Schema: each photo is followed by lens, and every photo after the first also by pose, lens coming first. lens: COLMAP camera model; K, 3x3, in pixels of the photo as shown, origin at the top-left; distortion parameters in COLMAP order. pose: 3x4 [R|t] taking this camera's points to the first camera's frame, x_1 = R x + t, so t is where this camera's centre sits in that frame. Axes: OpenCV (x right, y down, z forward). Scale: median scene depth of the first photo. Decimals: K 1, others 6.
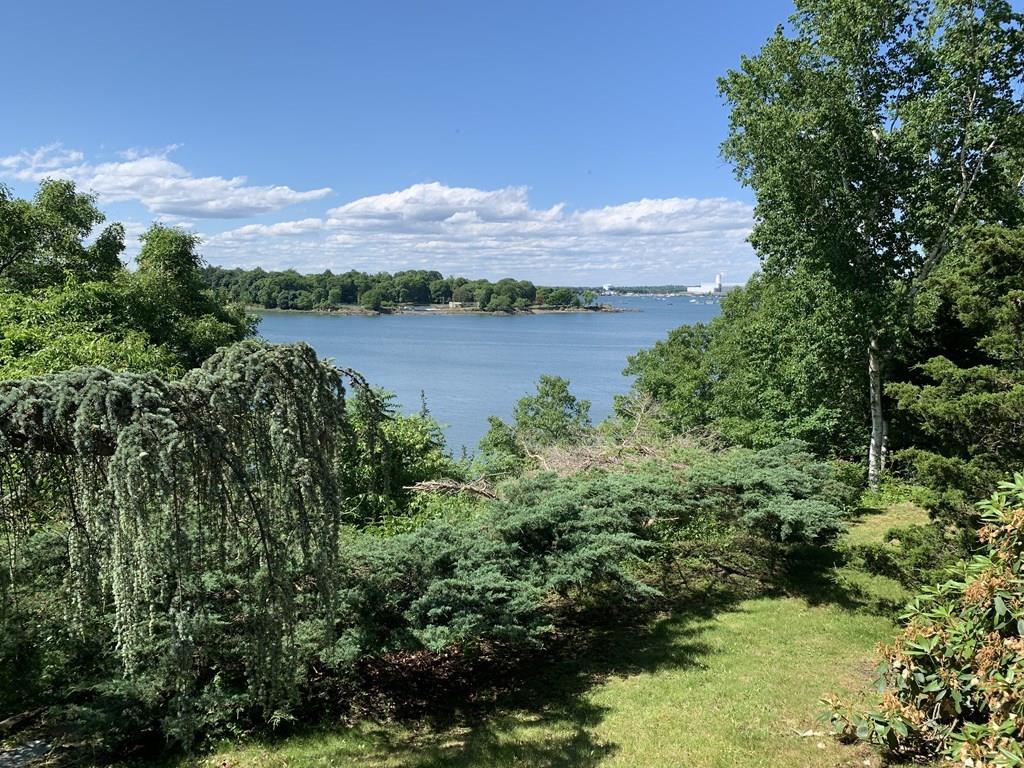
lens RADIAL K [[774.4, 0, 512.0], [0, 774.4, 384.0], [0, 0, 1]] dist [0.126499, -0.219274]
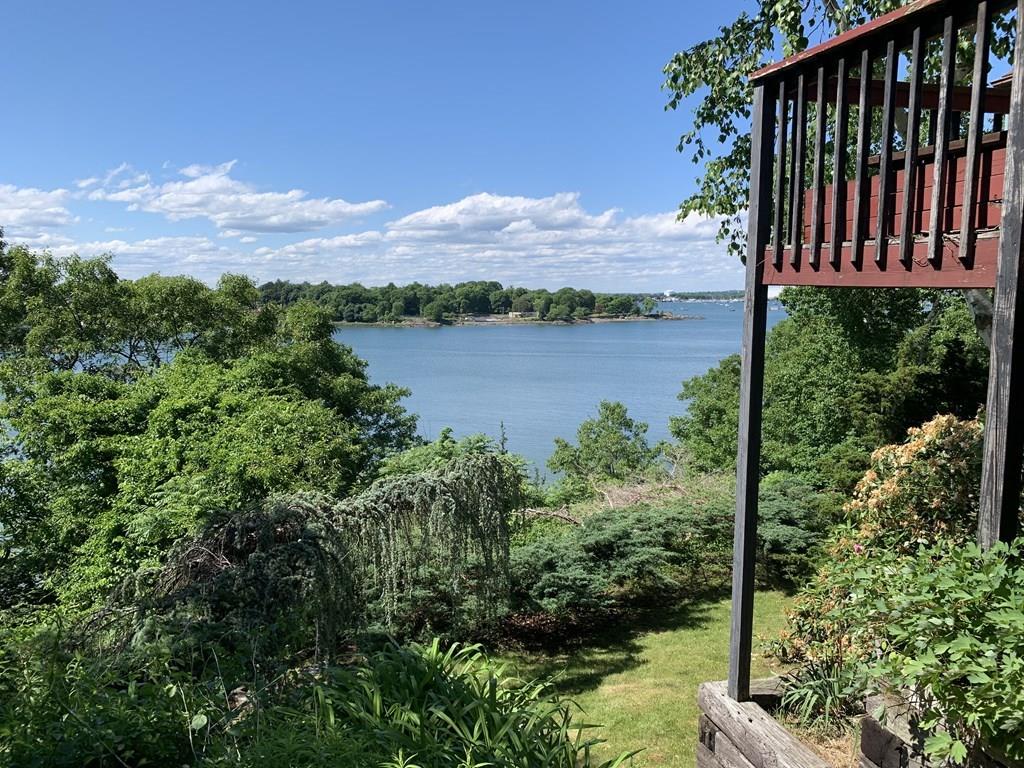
lens RADIAL K [[774.4, 0, 512.0], [0, 774.4, 384.0], [0, 0, 1]] dist [0.126499, -0.219274]
pose [[0.997016, -0.007803, -0.076794, -0.026747], [0.006993, 0.999917, -0.010806, -0.112060], [0.076872, 0.010237, 0.996988, -0.544727]]
